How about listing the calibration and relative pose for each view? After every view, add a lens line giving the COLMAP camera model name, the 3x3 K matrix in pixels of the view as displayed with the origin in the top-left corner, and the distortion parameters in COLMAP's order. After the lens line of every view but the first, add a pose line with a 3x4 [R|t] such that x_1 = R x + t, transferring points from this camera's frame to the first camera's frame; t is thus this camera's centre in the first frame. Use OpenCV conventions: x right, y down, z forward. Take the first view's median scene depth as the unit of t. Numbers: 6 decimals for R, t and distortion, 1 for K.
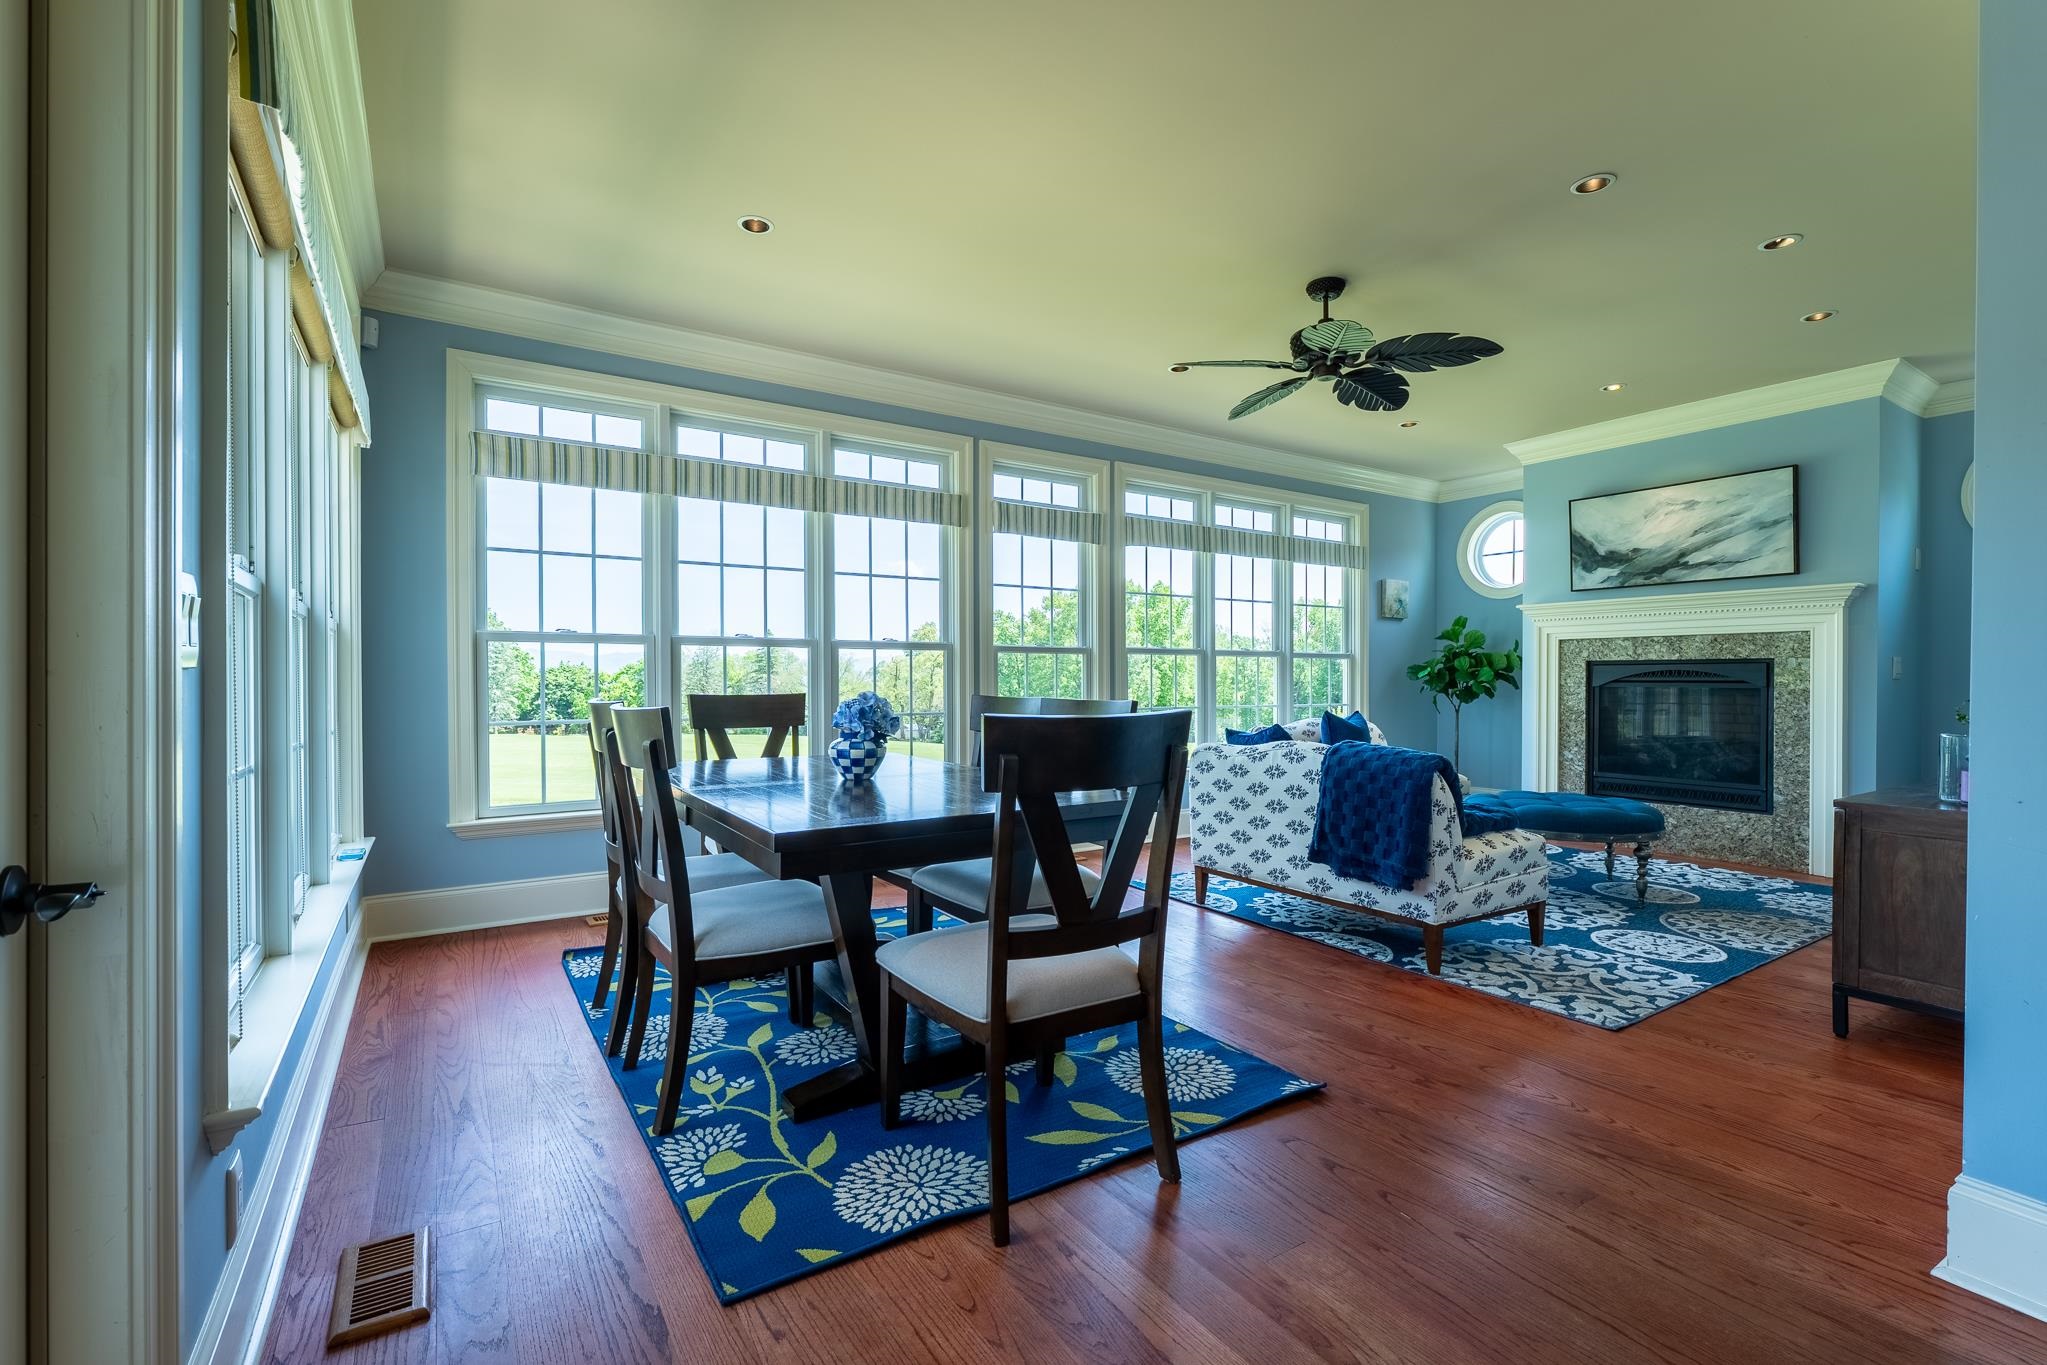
lens RADIAL K [[893.8, 0, 1030.0], [0, 893.8, 686.5], [0, 0, 1]] dist [0.001566, -0.000250]
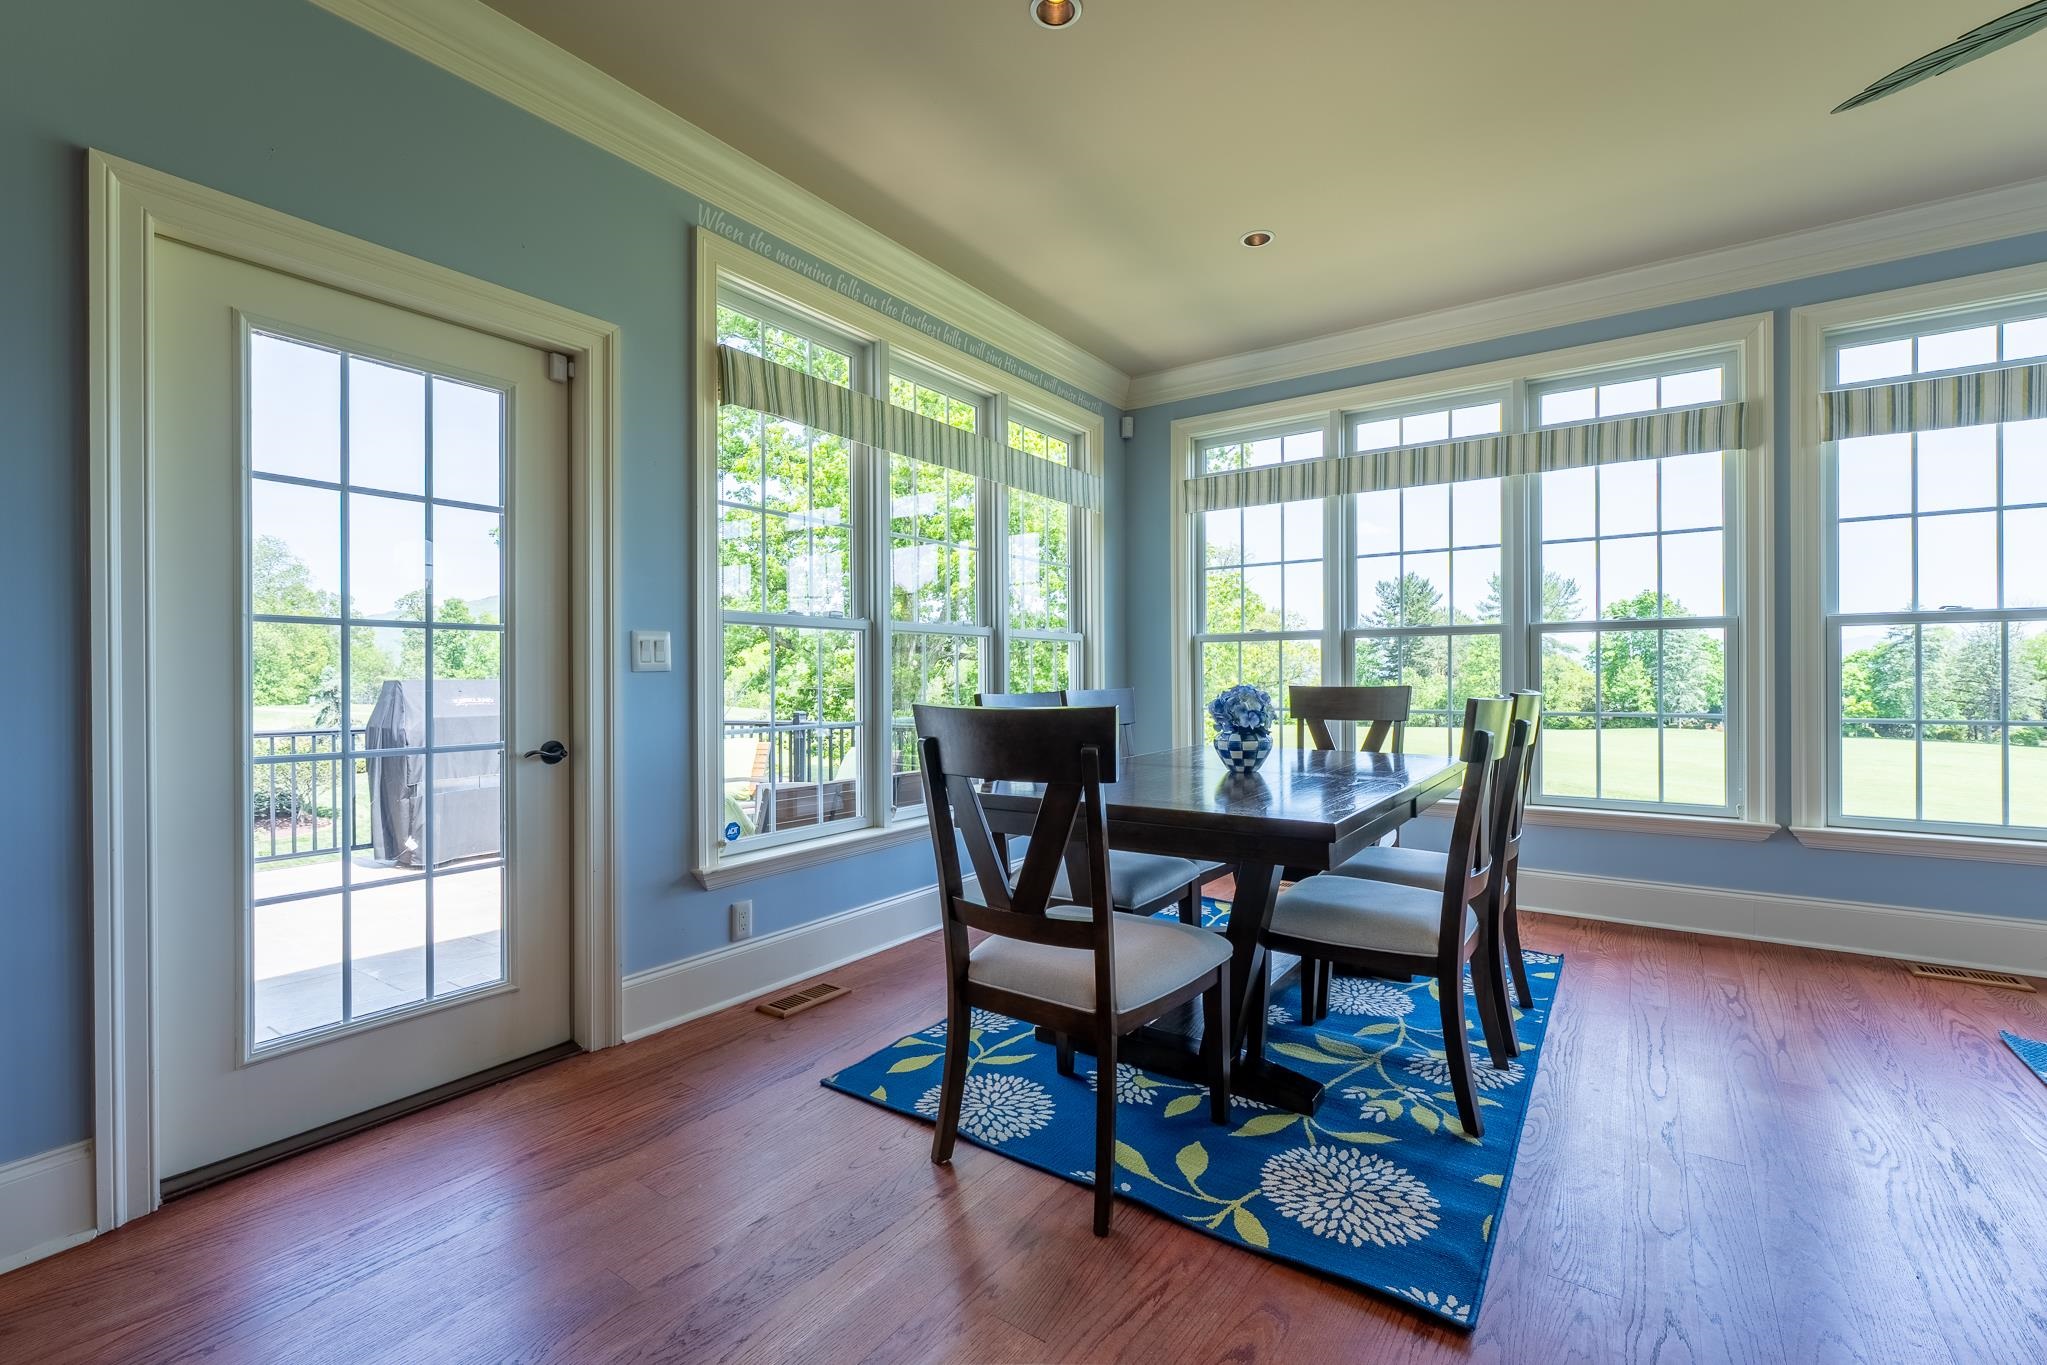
lens RADIAL K [[893.8, 0, 1024.6], [0, 893.8, 682.9], [0, 0, 1]] dist [0.001566, -0.000250]
pose [[0.377349, 0.005453, -0.926055, 0.459357], [-0.000827, 0.999984, 0.005551, -0.000364], [0.926071, -0.001329, 0.377348, 0.285754]]
